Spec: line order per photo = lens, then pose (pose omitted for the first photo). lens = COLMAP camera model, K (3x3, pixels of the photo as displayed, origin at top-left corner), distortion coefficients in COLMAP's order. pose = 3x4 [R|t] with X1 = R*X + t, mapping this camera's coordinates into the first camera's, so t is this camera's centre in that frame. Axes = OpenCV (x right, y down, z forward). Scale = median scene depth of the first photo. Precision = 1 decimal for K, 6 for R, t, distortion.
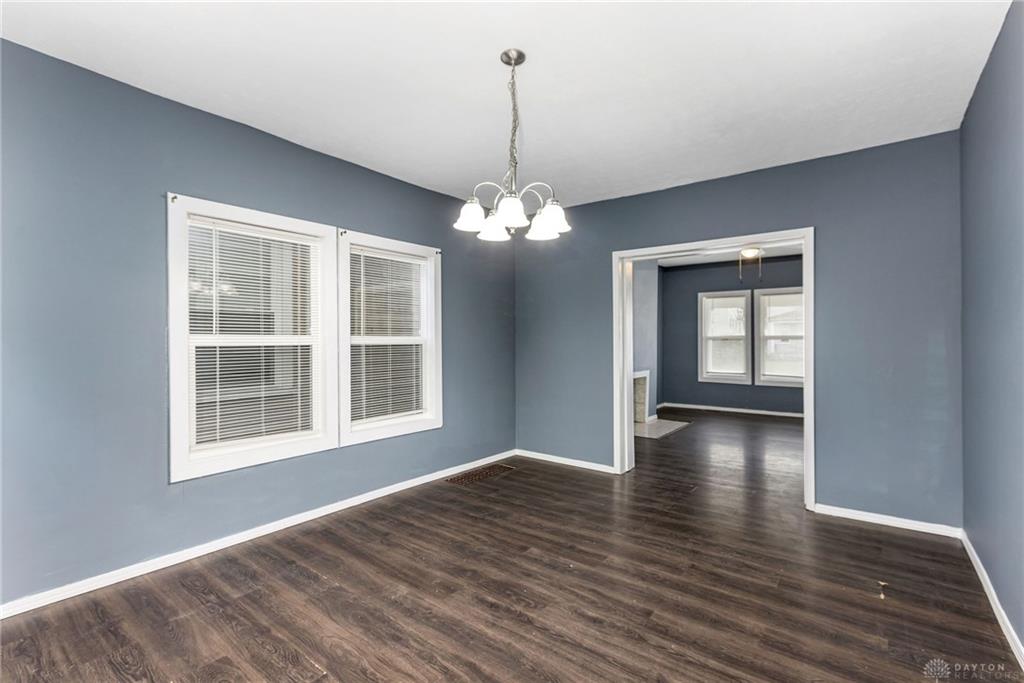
lens RADIAL K [[468.1, 0, 519.2], [0, 468.1, 340.6], [0, 0, 1]] dist [0.002863, 0.000034]
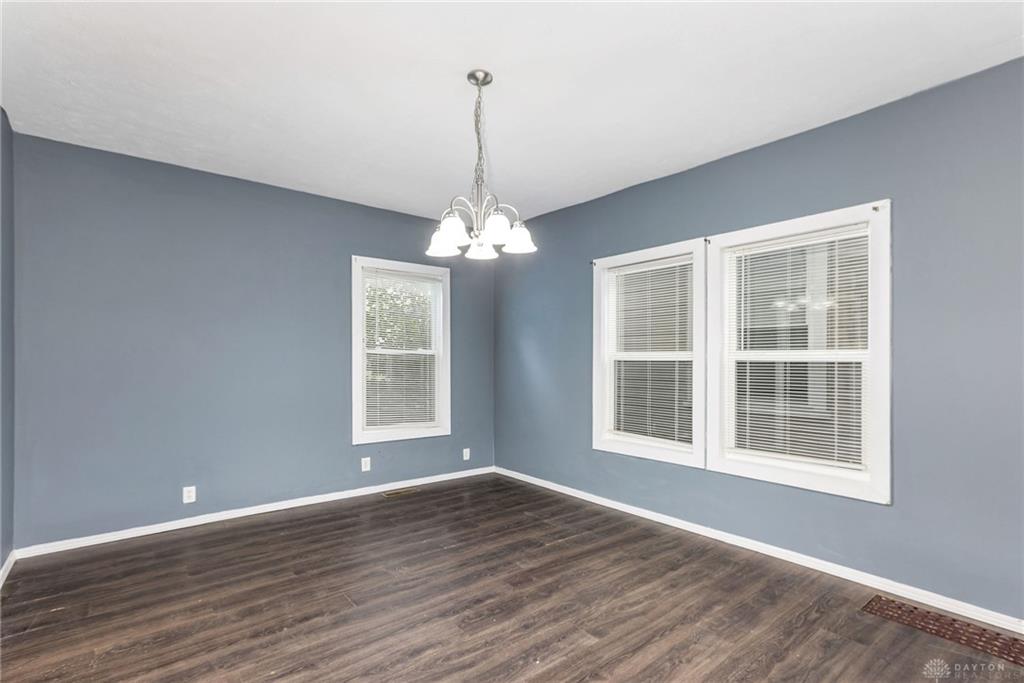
lens RADIAL K [[468.1, 0, 518.1], [0, 468.1, 358.6], [0, 0, 1]] dist [0.002863, 0.000034]
pose [[-0.218063, 0.003537, -0.975928, 0.728780], [-0.000721, 0.999993, 0.003785, 0.002057], [0.975934, 0.001529, -0.218059, 0.987149]]
